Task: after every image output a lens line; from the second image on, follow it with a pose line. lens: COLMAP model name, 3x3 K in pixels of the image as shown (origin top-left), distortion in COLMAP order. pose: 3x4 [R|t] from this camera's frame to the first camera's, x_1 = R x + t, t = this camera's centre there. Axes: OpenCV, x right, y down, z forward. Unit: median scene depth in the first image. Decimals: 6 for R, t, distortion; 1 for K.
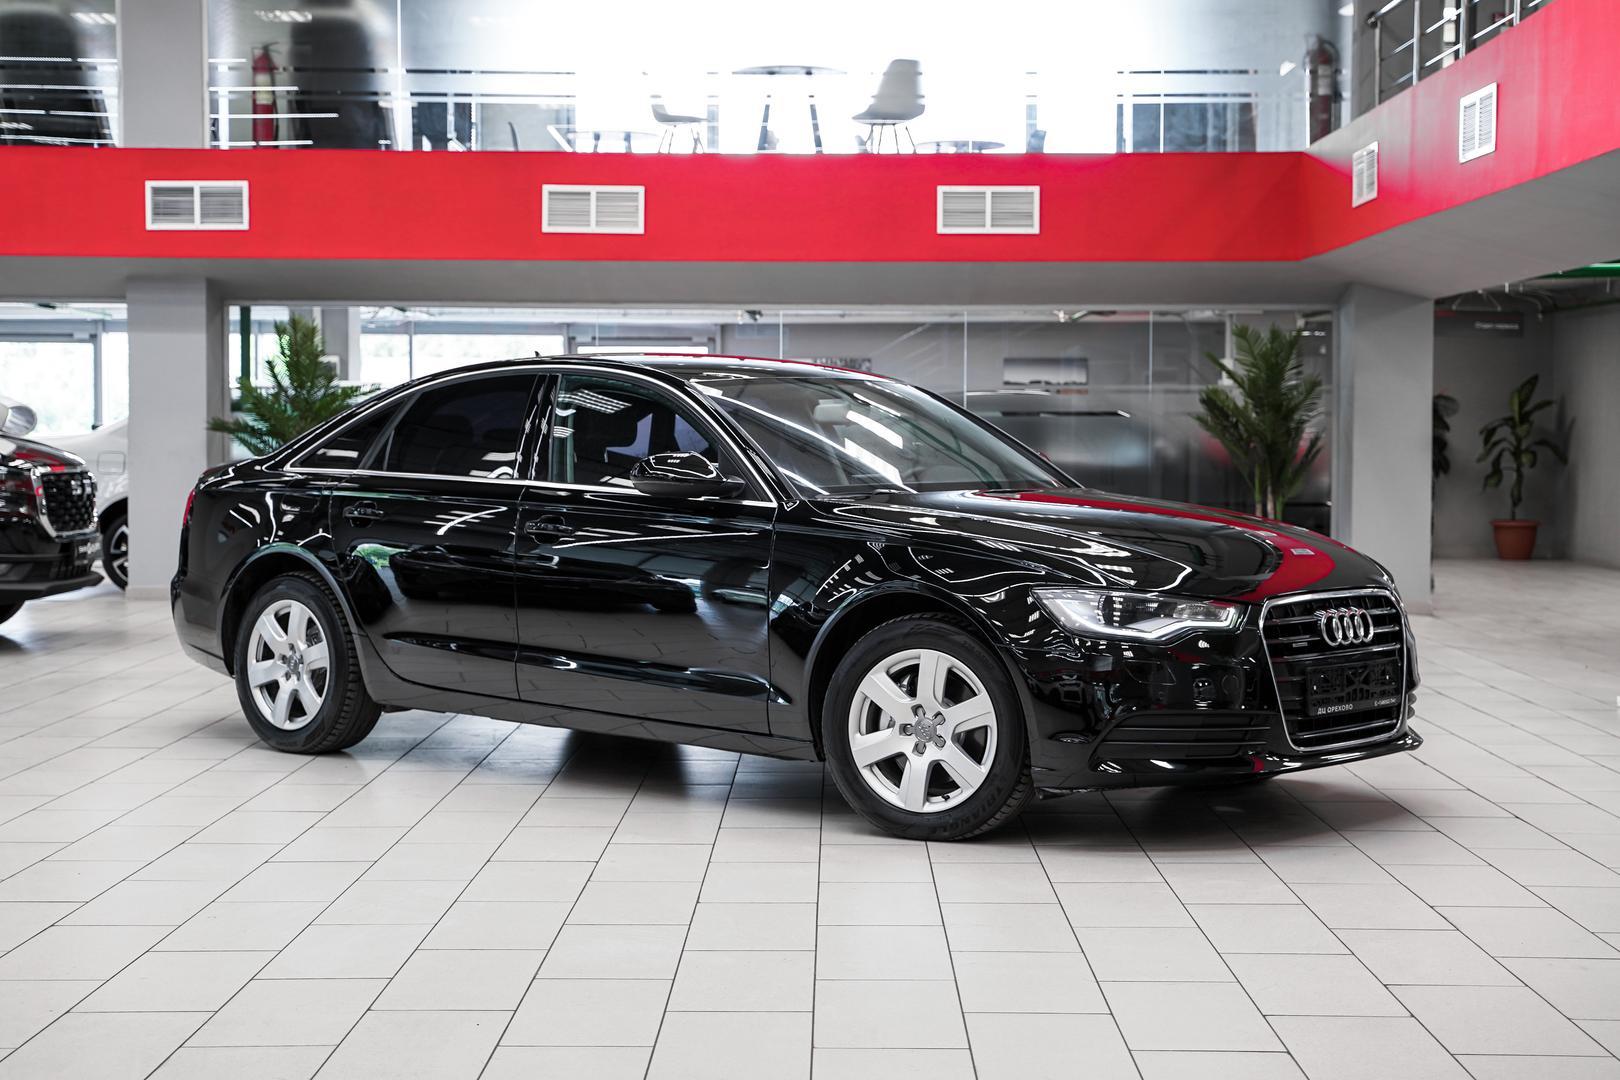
lens RADIAL K [[2508.7, 0, 805.5], [0, 2508.7, 535.4], [0, 0, 1]] dist [0.110999, 0.000000]
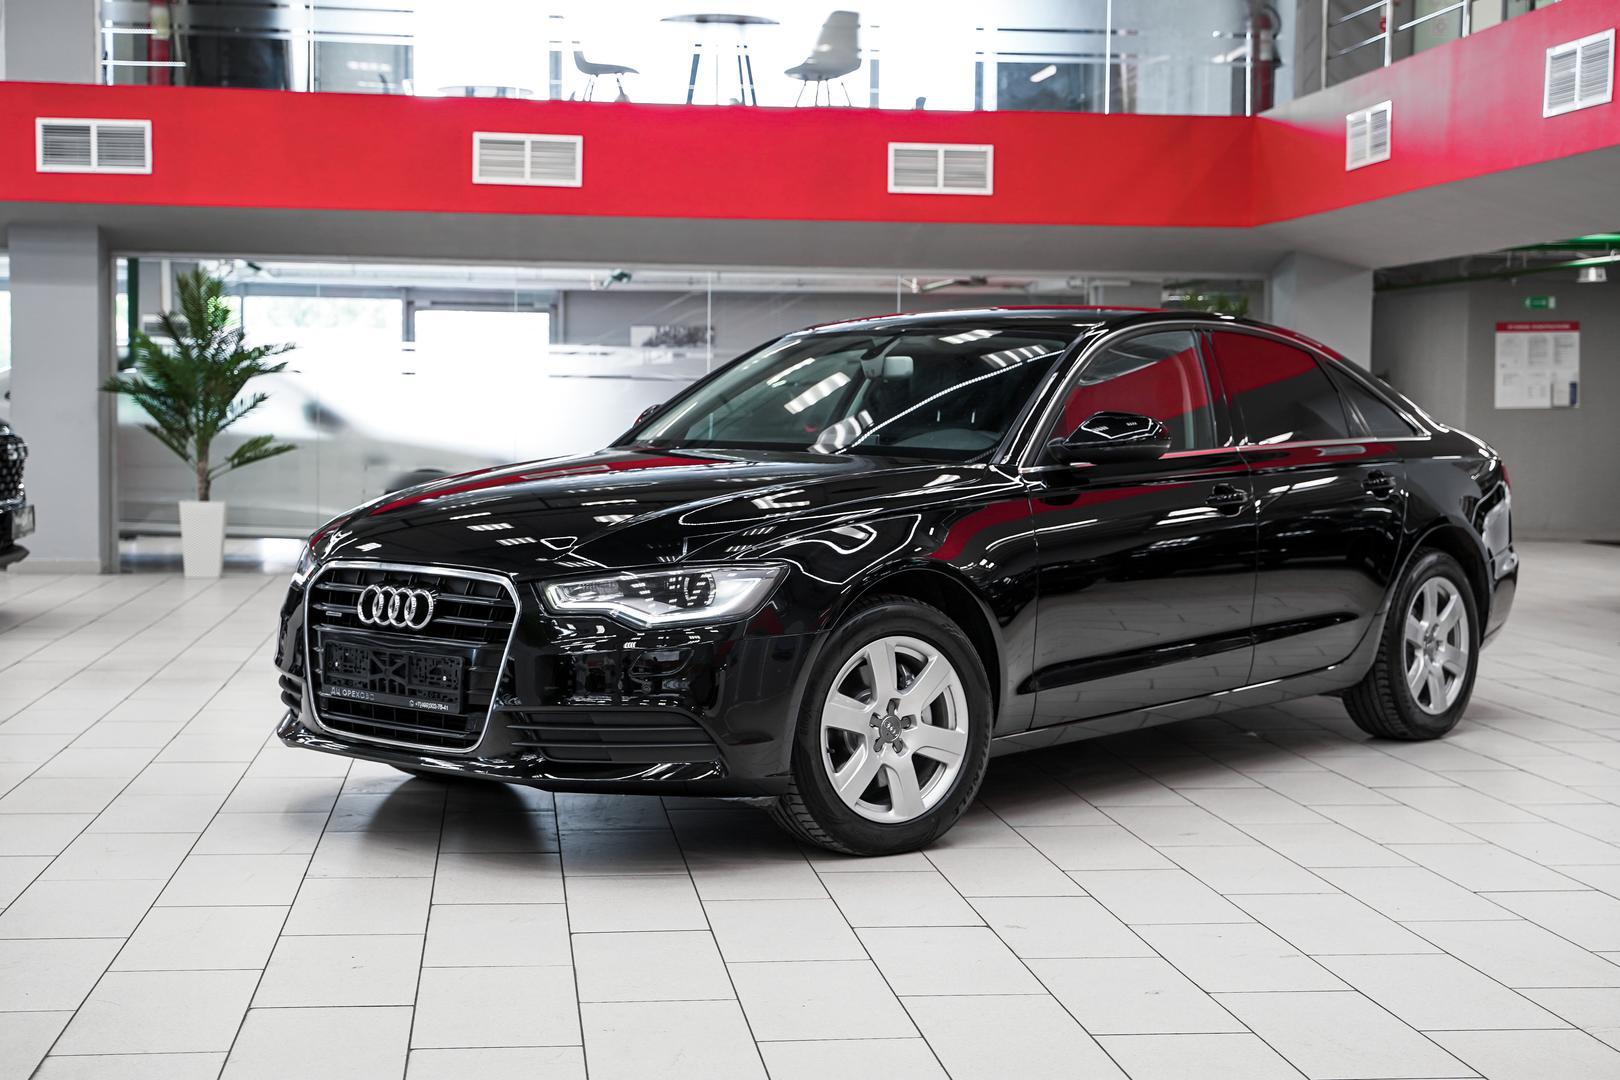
lens RADIAL K [[2361.0, 0, 806.8], [0, 2361.0, 541.4], [0, 0, 1]] dist [0.082326, 0.000000]
pose [[0.992015, 0.000227, 0.126122, -0.088915], [-0.002345, 0.999859, 0.016642, -0.001630], [-0.126100, -0.016805, 0.991875, 0.101008]]
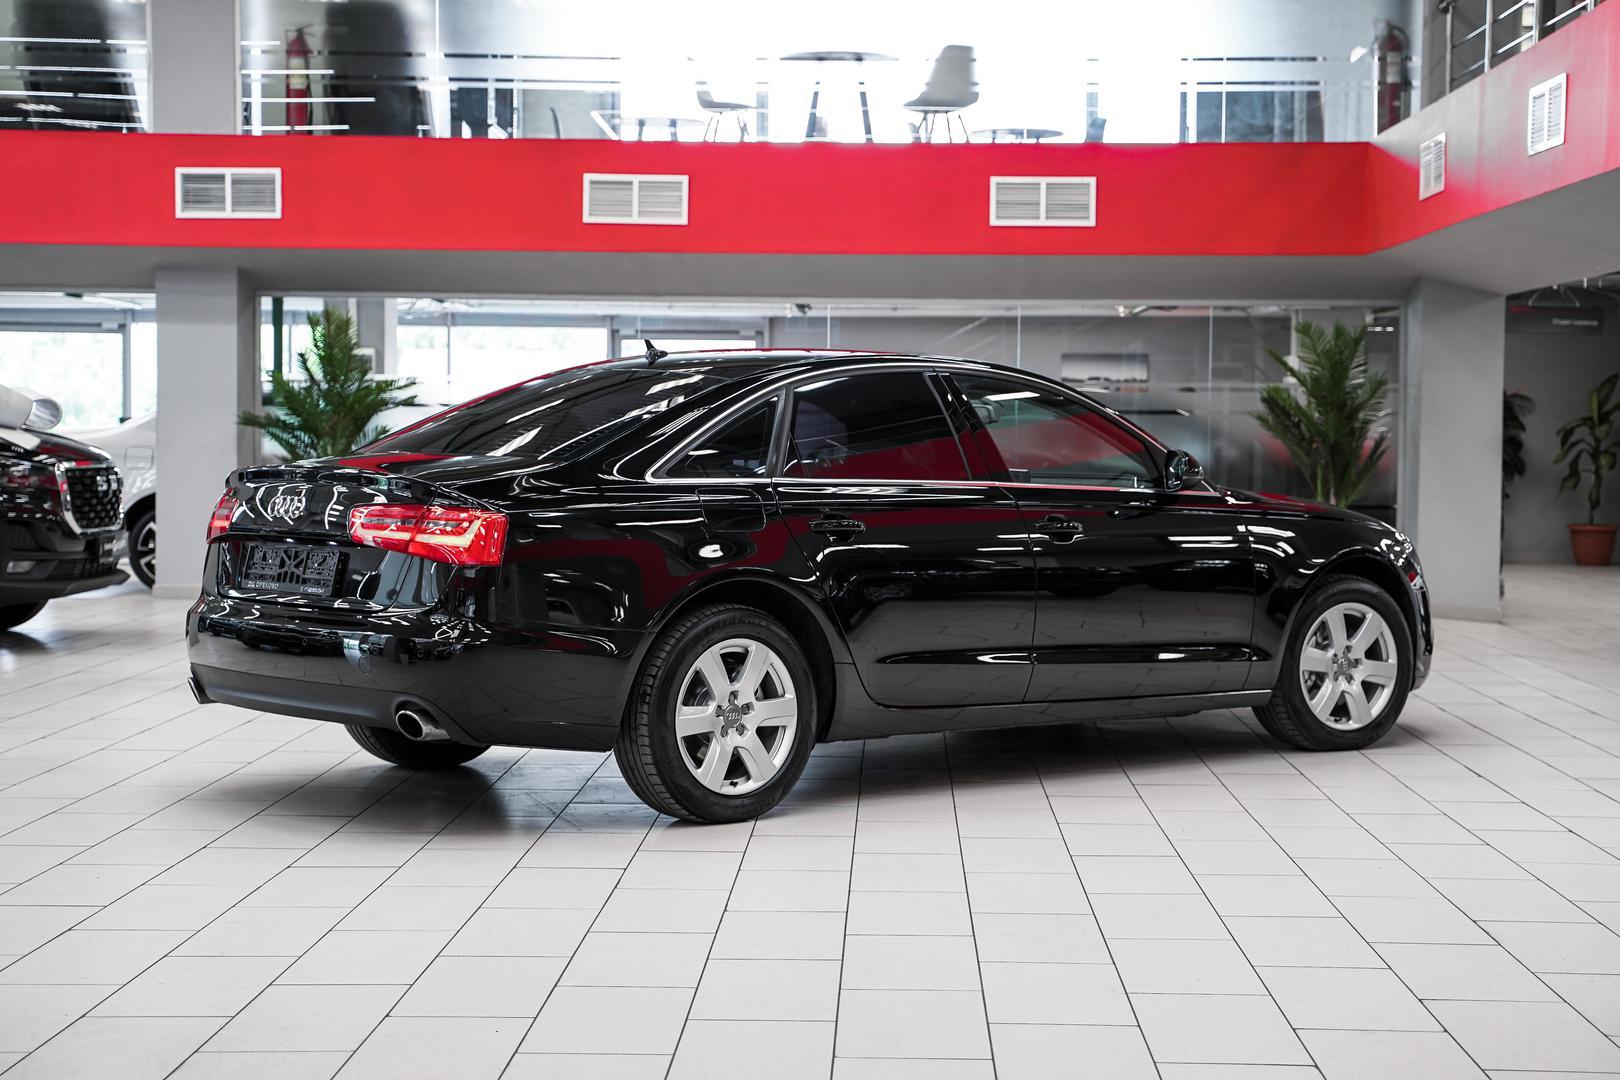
lens RADIAL K [[2601.1, 0, 828.7], [0, 2601.1, 539.8], [0, 0, 1]] dist [0.146824, 0.000000]
pose [[0.999909, 0.005864, -0.012165, 0.003052], [-0.005843, 0.999981, 0.001746, -0.000351], [0.012175, -0.001675, 0.999924, -0.006447]]
